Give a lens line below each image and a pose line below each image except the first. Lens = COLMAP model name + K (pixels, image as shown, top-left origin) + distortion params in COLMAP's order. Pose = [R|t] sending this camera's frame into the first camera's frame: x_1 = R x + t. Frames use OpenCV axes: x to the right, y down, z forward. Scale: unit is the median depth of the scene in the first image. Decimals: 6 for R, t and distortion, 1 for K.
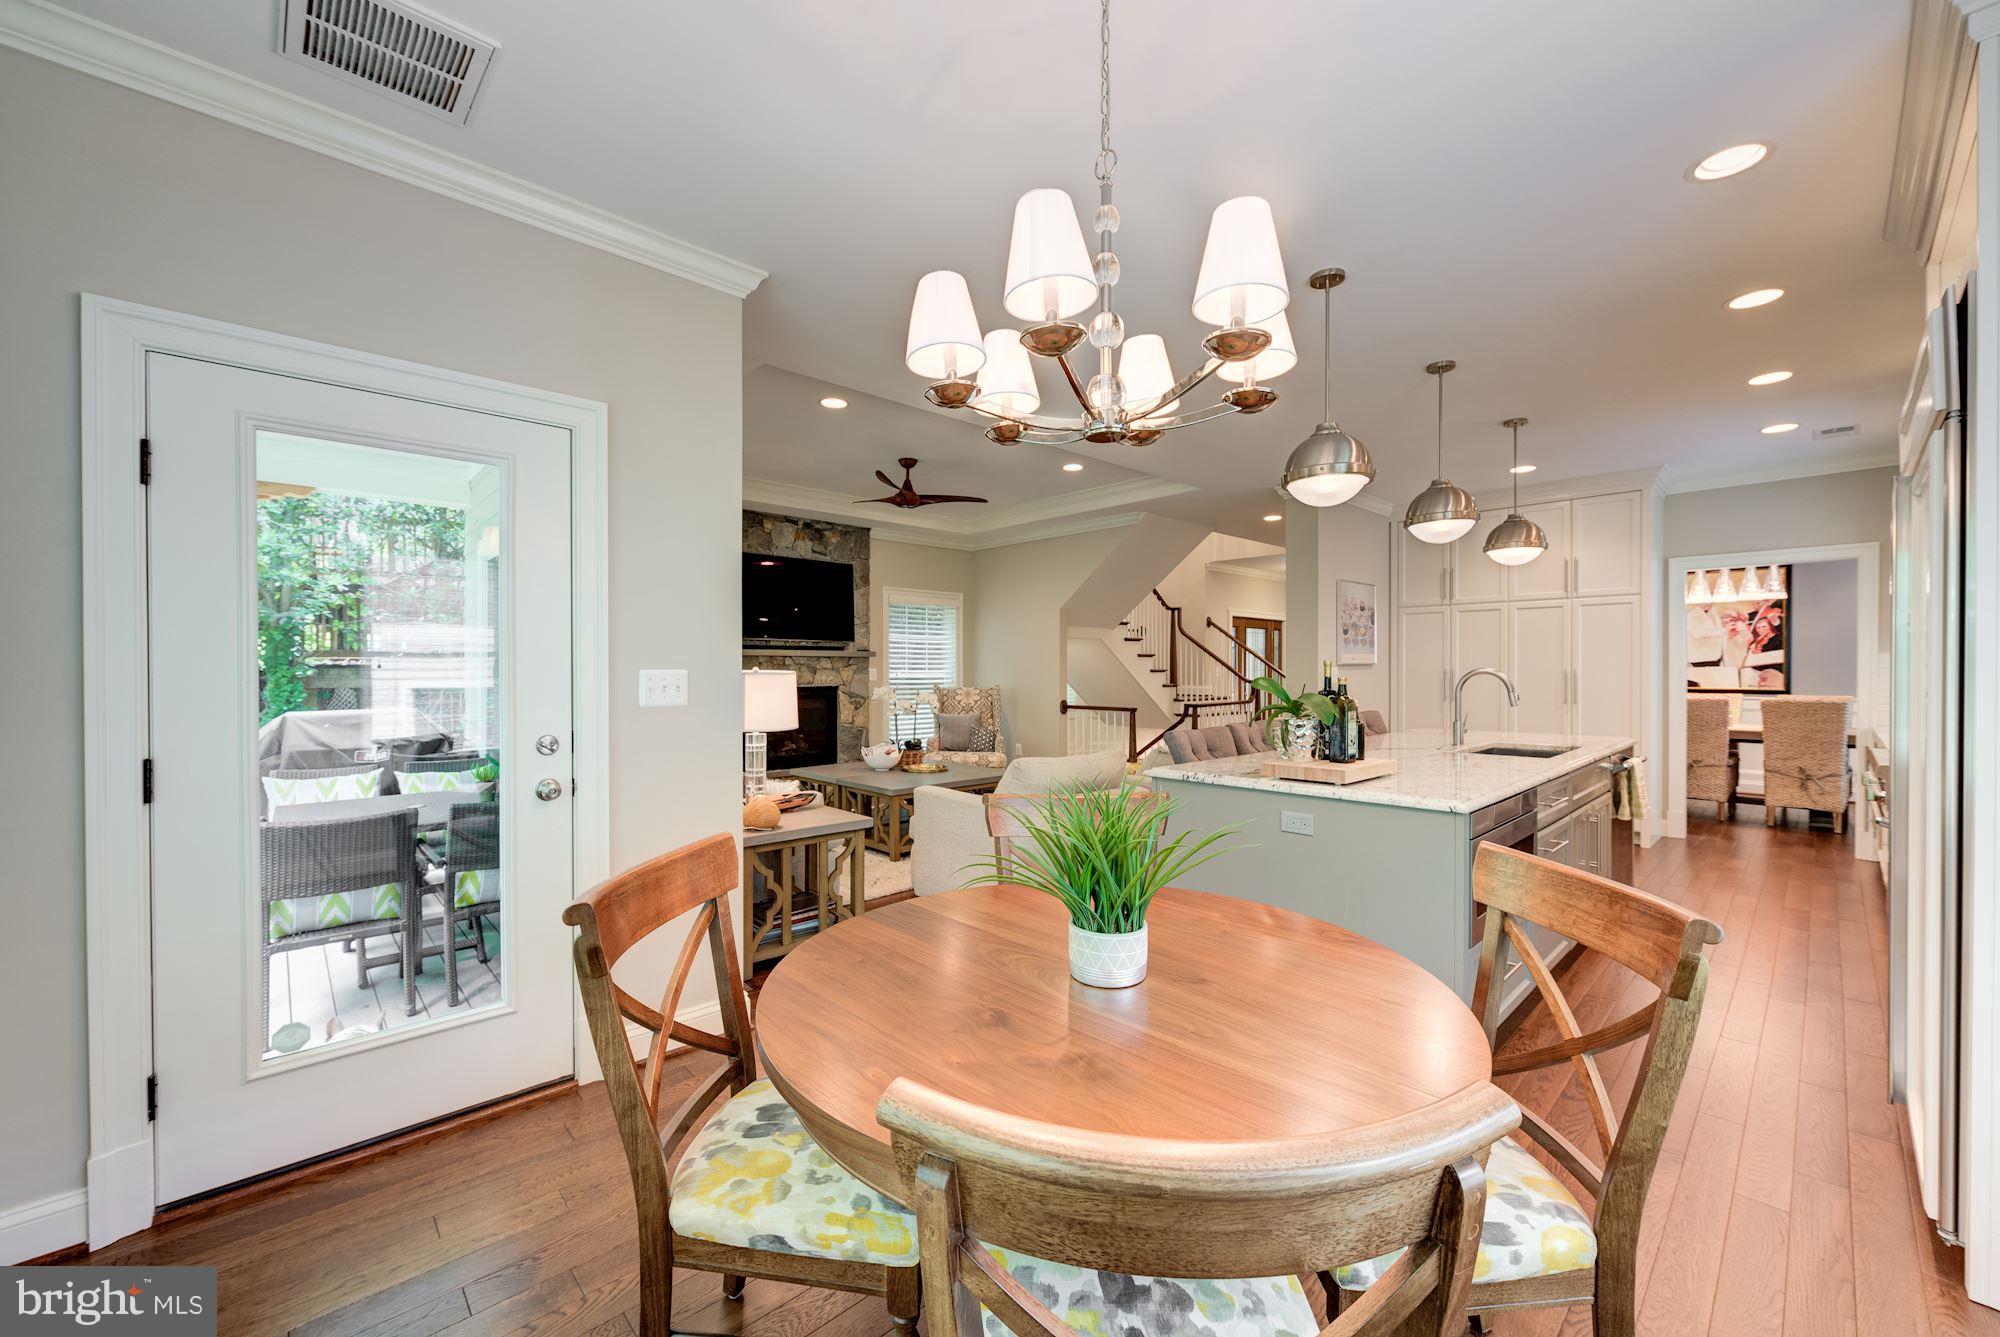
lens RADIAL K [[791.9, 0, 961.5], [0, 791.9, 671.0], [0, 0, 1]] dist [-0.002218, -0.003231]
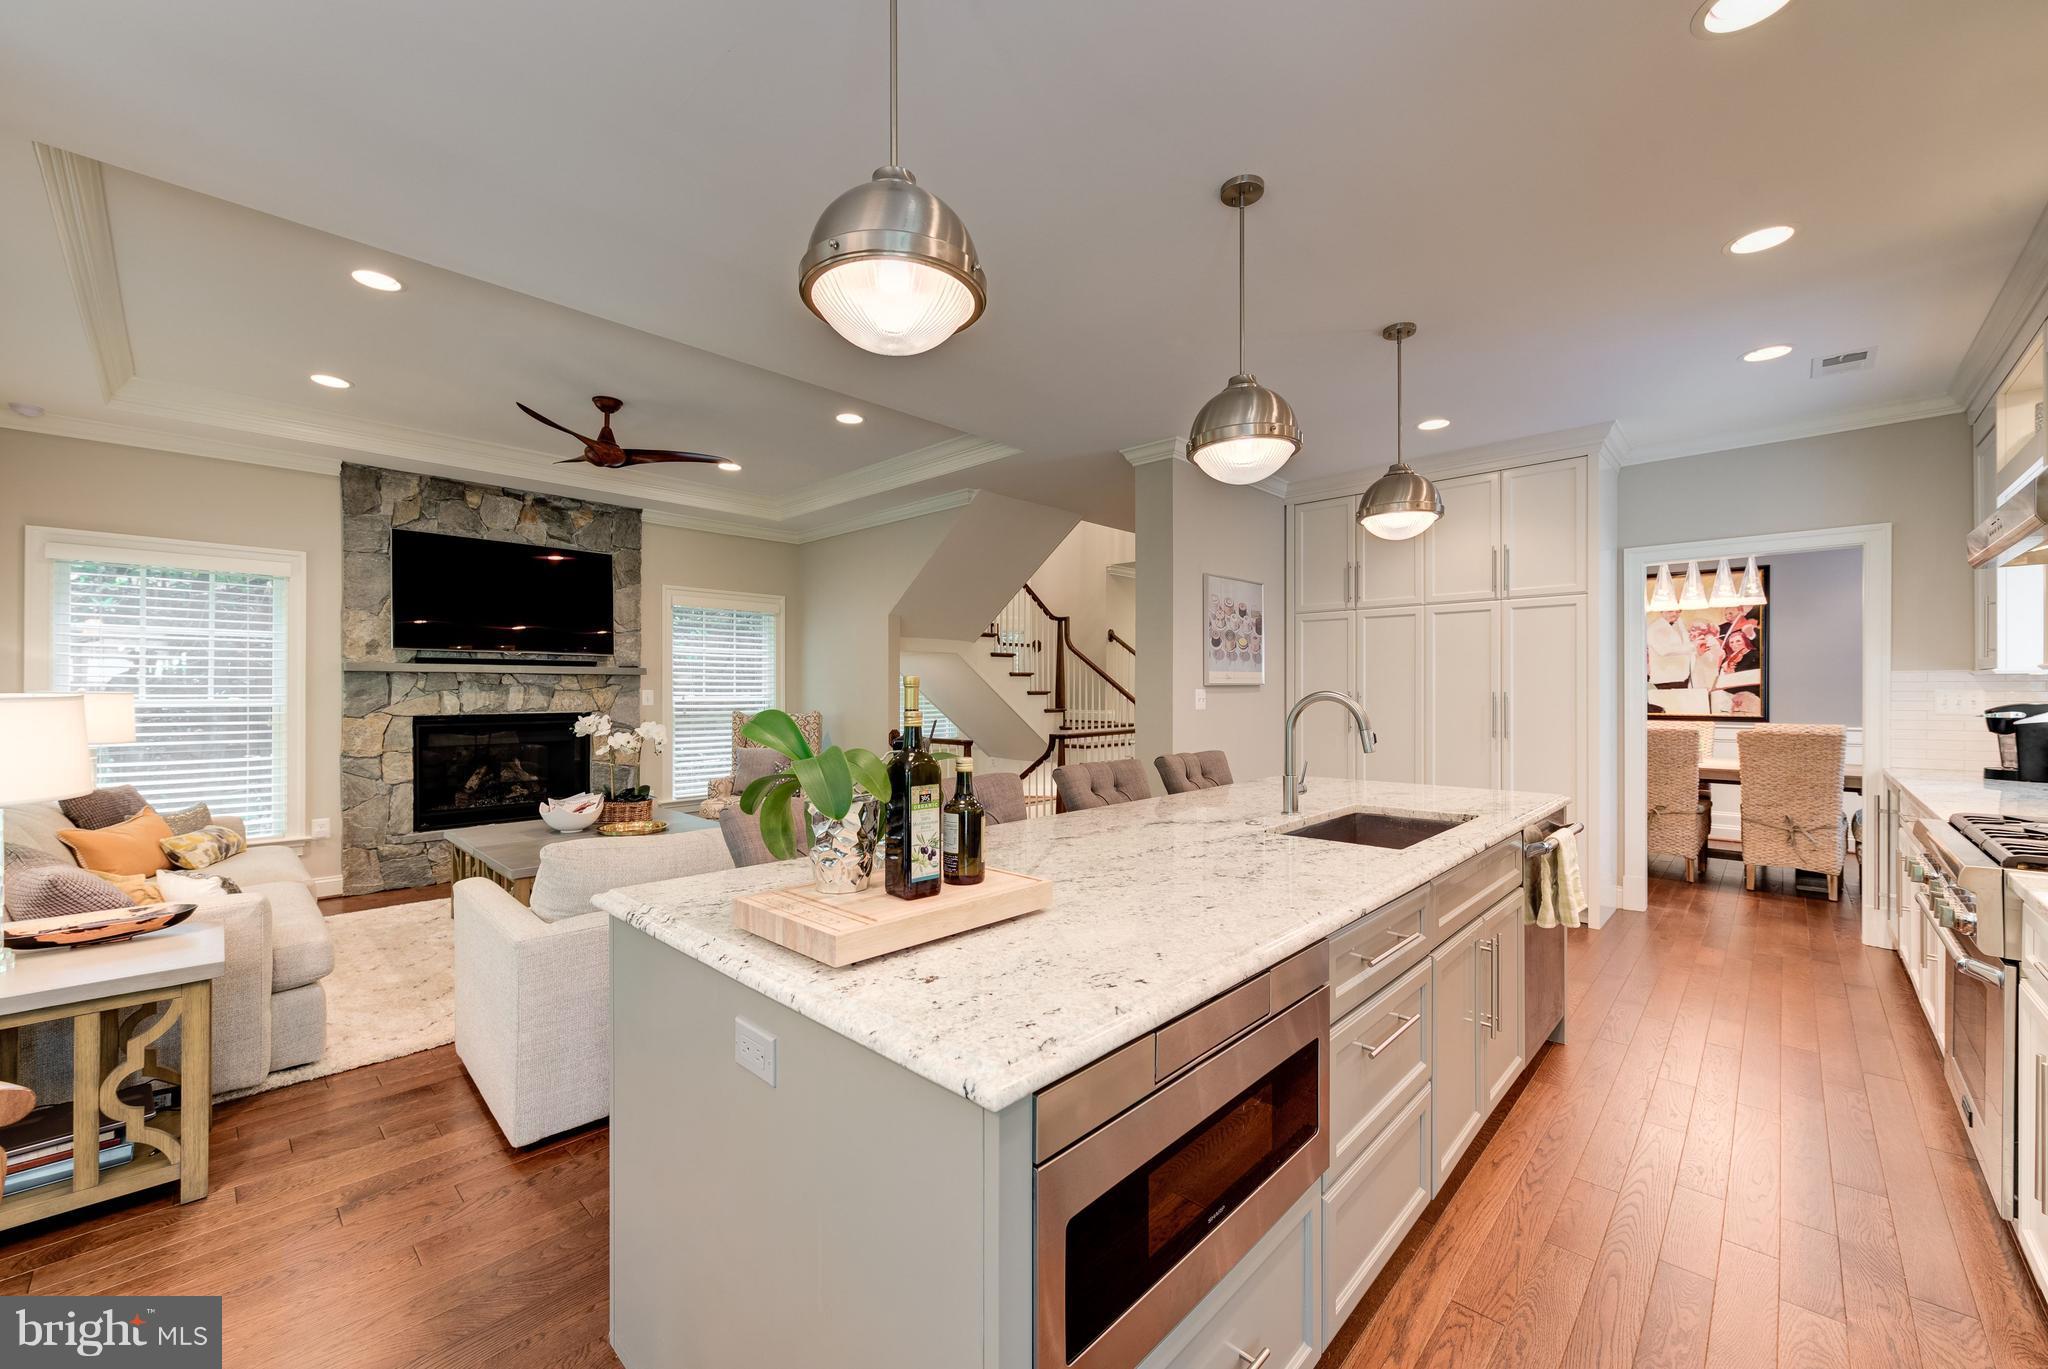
lens RADIAL K [[810.9, 0, 980.0], [0, 810.9, 687.4], [0, 0, 1]] dist [-0.002218, -0.003231]
pose [[0.998839, 0.001315, 0.048157, 0.190905], [-0.001005, 0.999979, -0.006465, -0.000537], [-0.048165, 0.006409, 0.998819, 0.200143]]
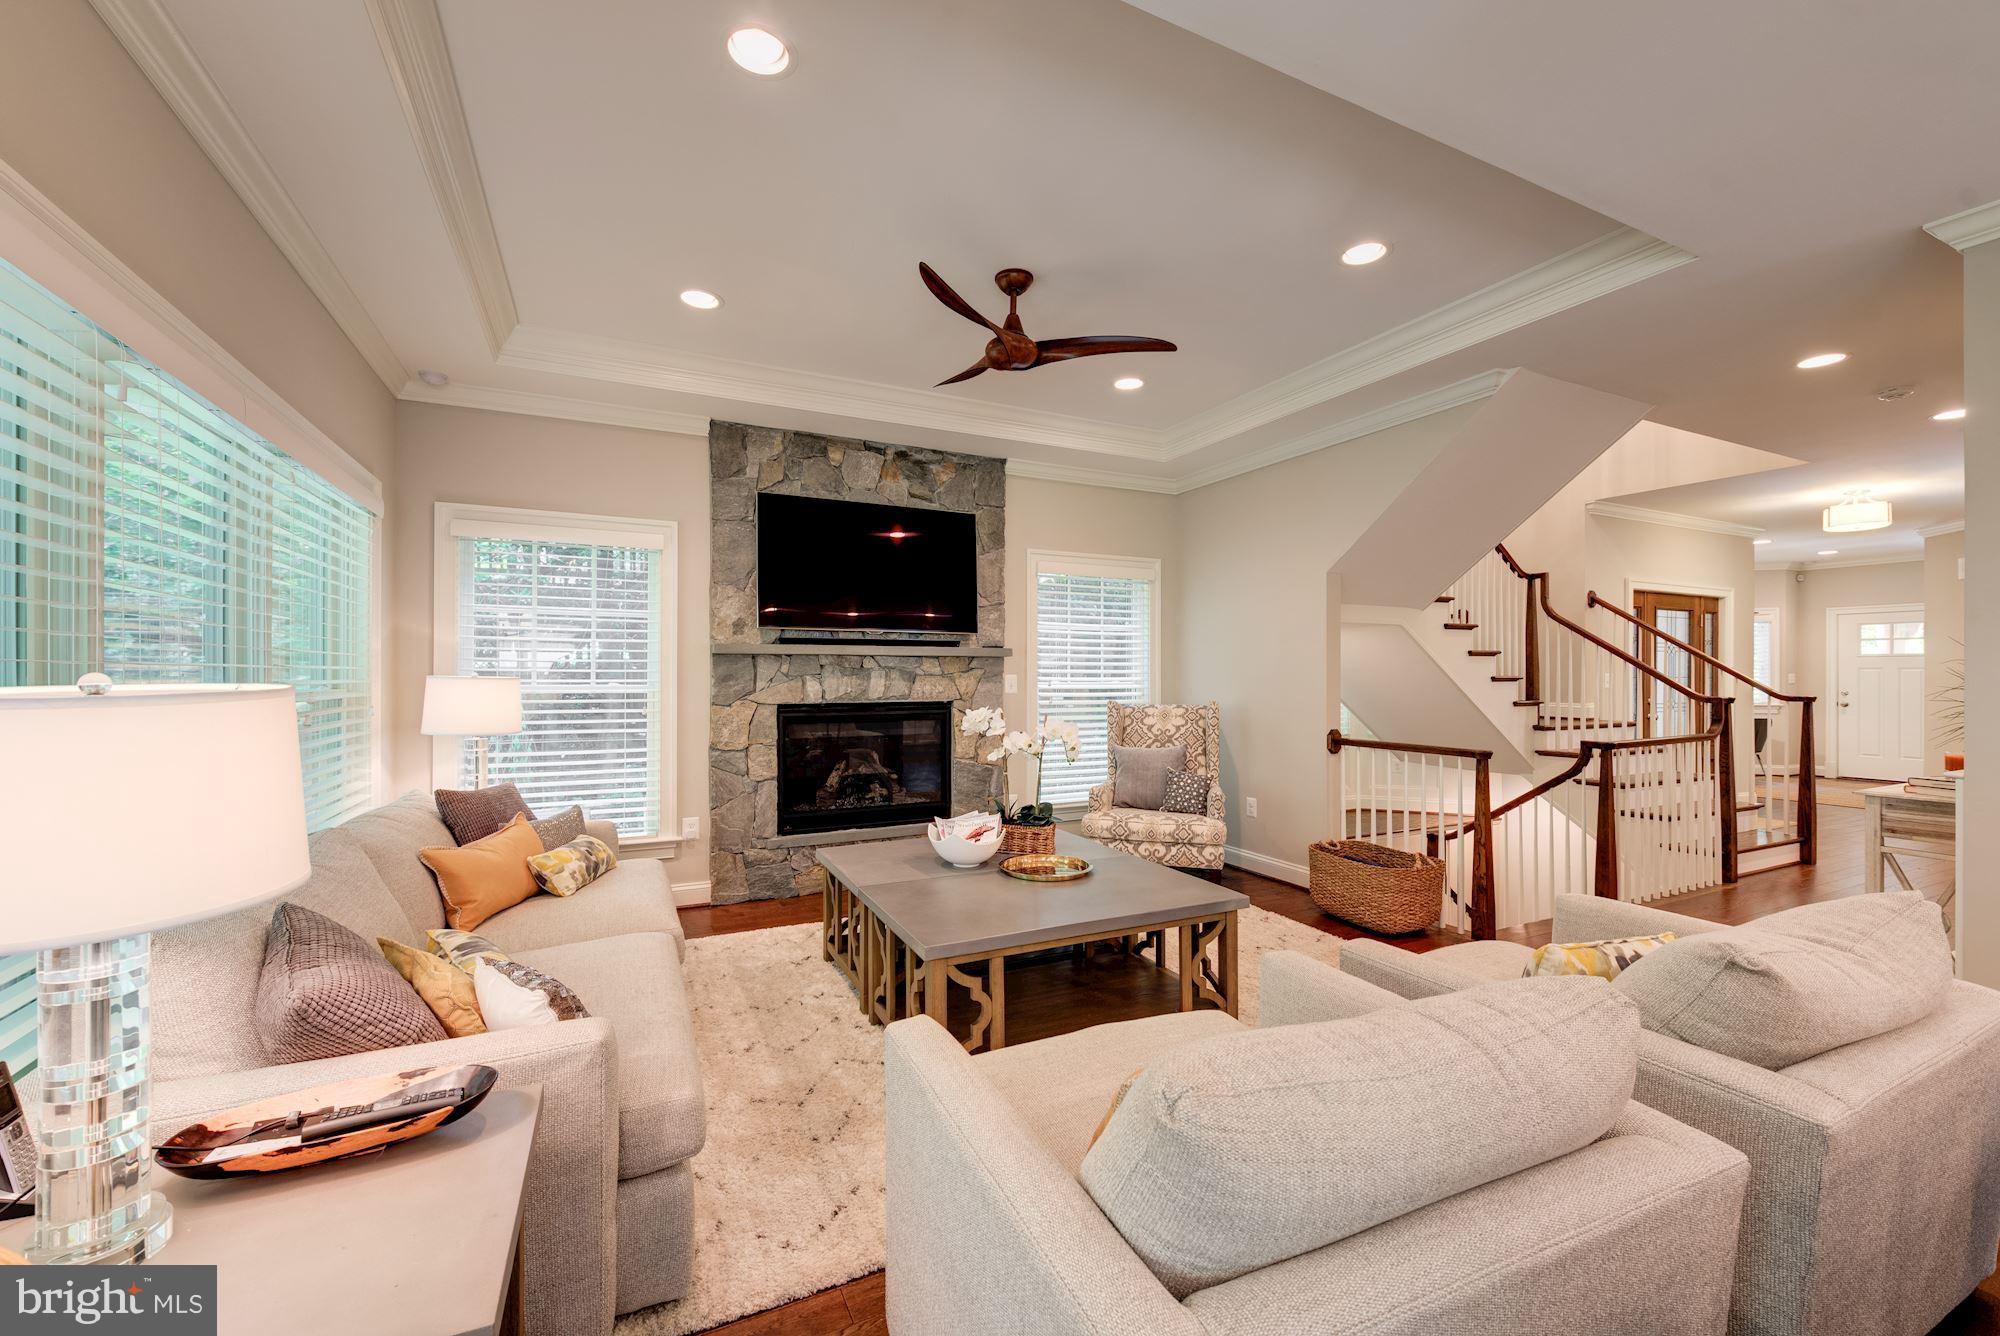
lens RADIAL K [[791.9, 0, 952.9], [0, 791.9, 666.6], [0, 0, 1]] dist [-0.002218, -0.003231]
pose [[0.949838, -0.001548, -0.312739, 0.049961], [-0.002479, 0.999919, -0.012479, -0.001426], [0.312733, 0.012628, 0.949757, 0.393015]]
